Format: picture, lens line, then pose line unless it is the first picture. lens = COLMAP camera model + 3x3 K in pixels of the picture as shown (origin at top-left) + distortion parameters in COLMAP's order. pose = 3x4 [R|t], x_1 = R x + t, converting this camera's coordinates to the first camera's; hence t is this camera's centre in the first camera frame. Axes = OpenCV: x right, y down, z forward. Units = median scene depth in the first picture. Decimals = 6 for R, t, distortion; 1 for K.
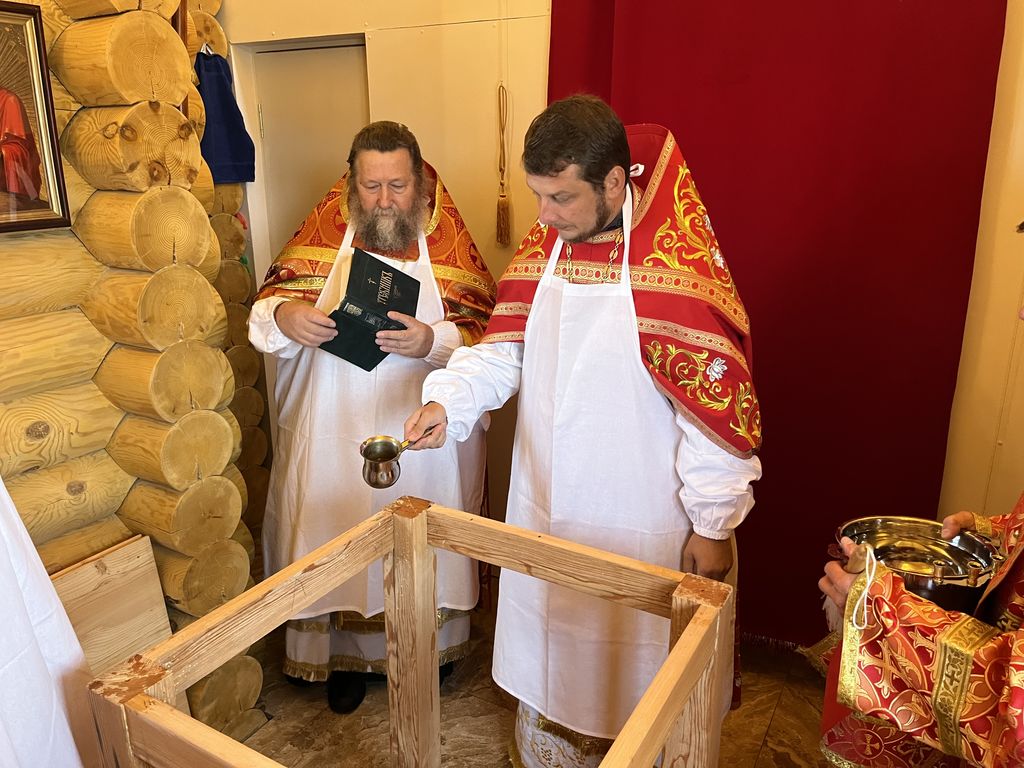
lens RADIAL K [[788.5, 0, 516.6], [0, 788.5, 366.6], [0, 0, 1]] dist [0.084496, -0.118328]
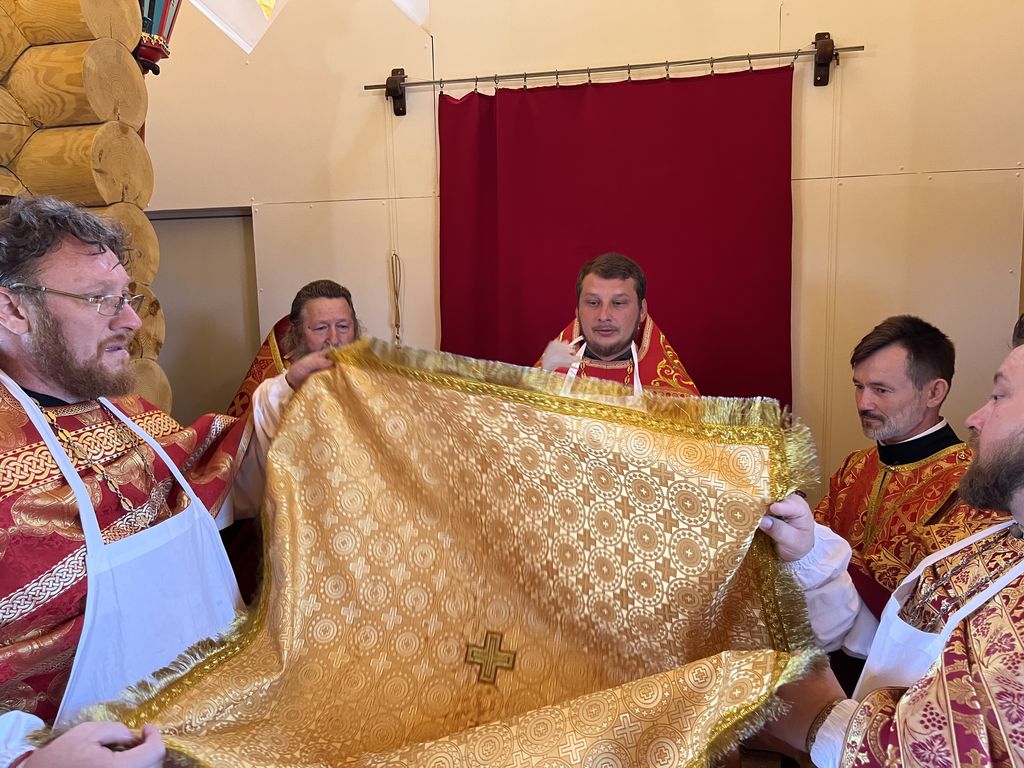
lens RADIAL K [[776.5, 0, 507.1], [0, 776.5, 360.8], [0, 0, 1]] dist [0.089338, -0.127341]
pose [[0.952550, -0.051617, 0.299974, -0.280646], [0.101740, 0.982826, -0.153955, -0.014630], [-0.286876, 0.177169, 0.941442, -0.110025]]
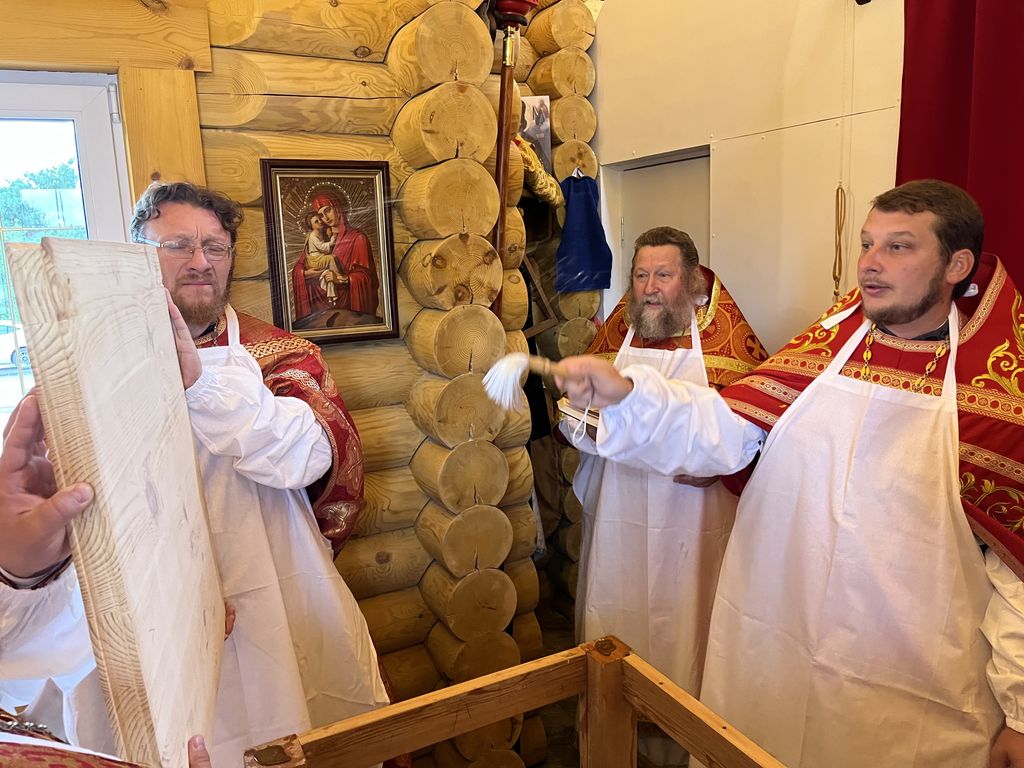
lens RADIAL K [[785.8, 0, 510.7], [0, 785.8, 365.6], [0, 0, 1]] dist [0.079601, -0.115637]
pose [[0.846514, 0.051898, -0.529831, 0.206505], [-0.108272, 0.991220, -0.075895, -0.059800], [0.521240, 0.121612, 0.844701, 0.090953]]
